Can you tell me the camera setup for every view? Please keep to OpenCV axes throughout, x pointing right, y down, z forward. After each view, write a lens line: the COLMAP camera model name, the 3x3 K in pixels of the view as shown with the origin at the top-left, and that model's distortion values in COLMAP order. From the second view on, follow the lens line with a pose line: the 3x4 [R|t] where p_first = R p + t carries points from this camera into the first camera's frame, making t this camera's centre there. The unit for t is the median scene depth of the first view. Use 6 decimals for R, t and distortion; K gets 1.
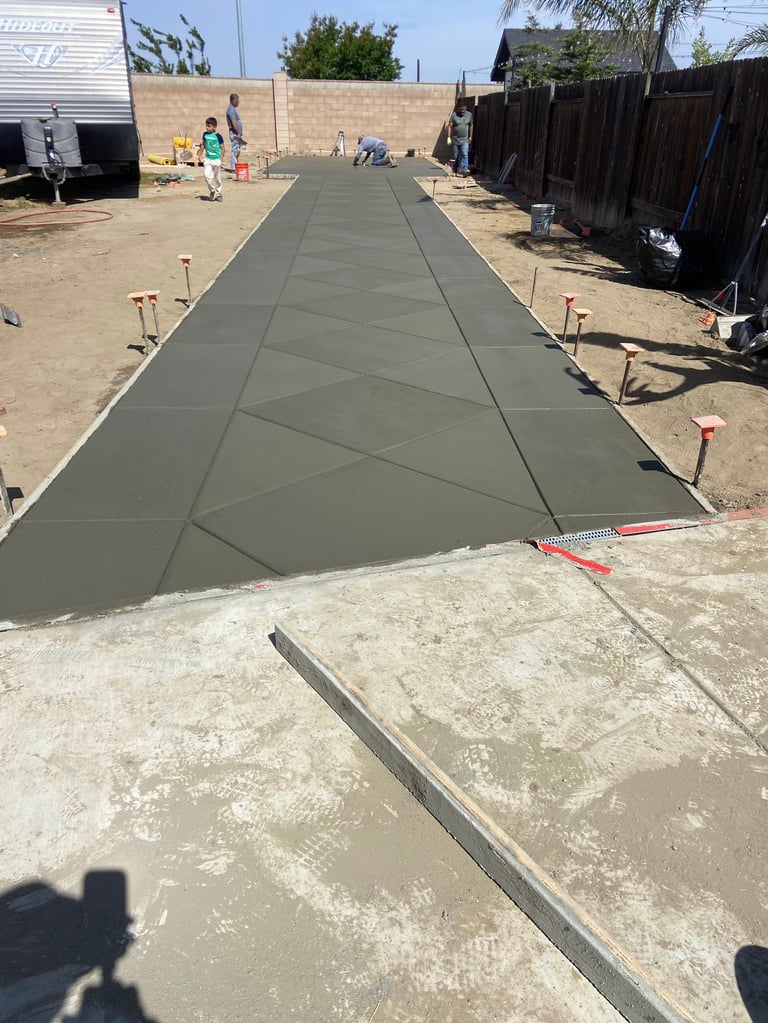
lens RADIAL K [[767.5, 0, 394.7], [0, 767.5, 497.2], [0, 0, 1]] dist [0.119909, -0.139724]
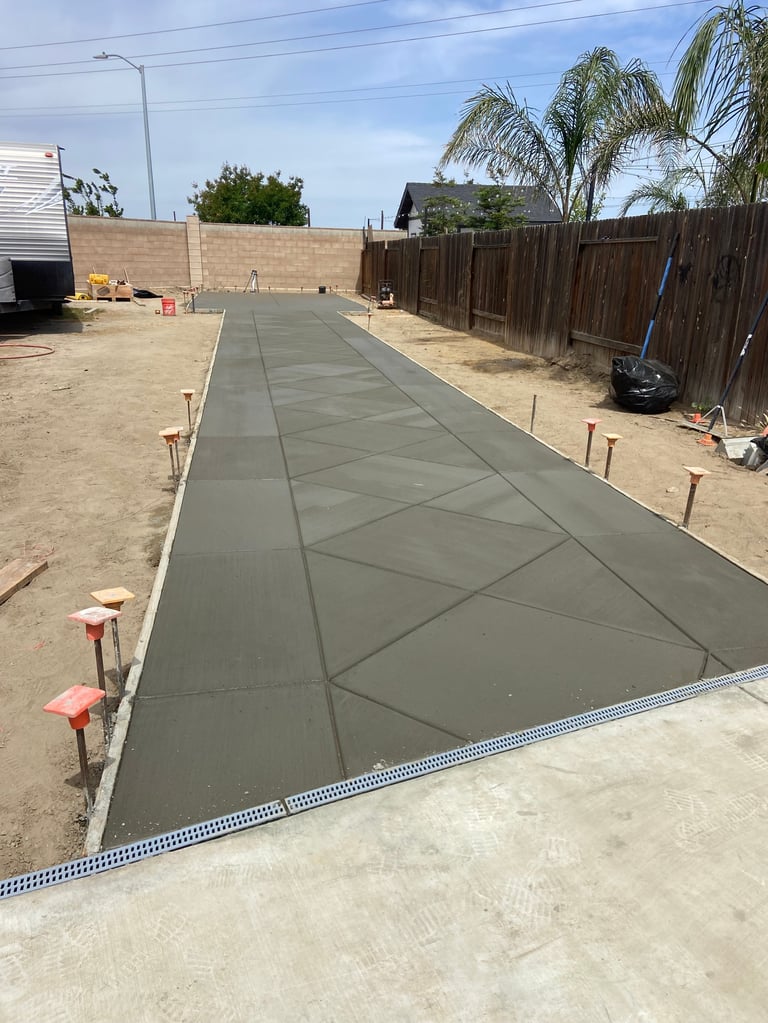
lens RADIAL K [[767.5, 0, 399.4], [0, 767.5, 496.3], [0, 0, 1]] dist [0.119909, -0.139724]
pose [[0.989316, -0.036553, 0.141132, -0.097974], [0.057822, 0.987043, -0.149678, -0.013601], [-0.133832, 0.156239, 0.978610, 0.029351]]
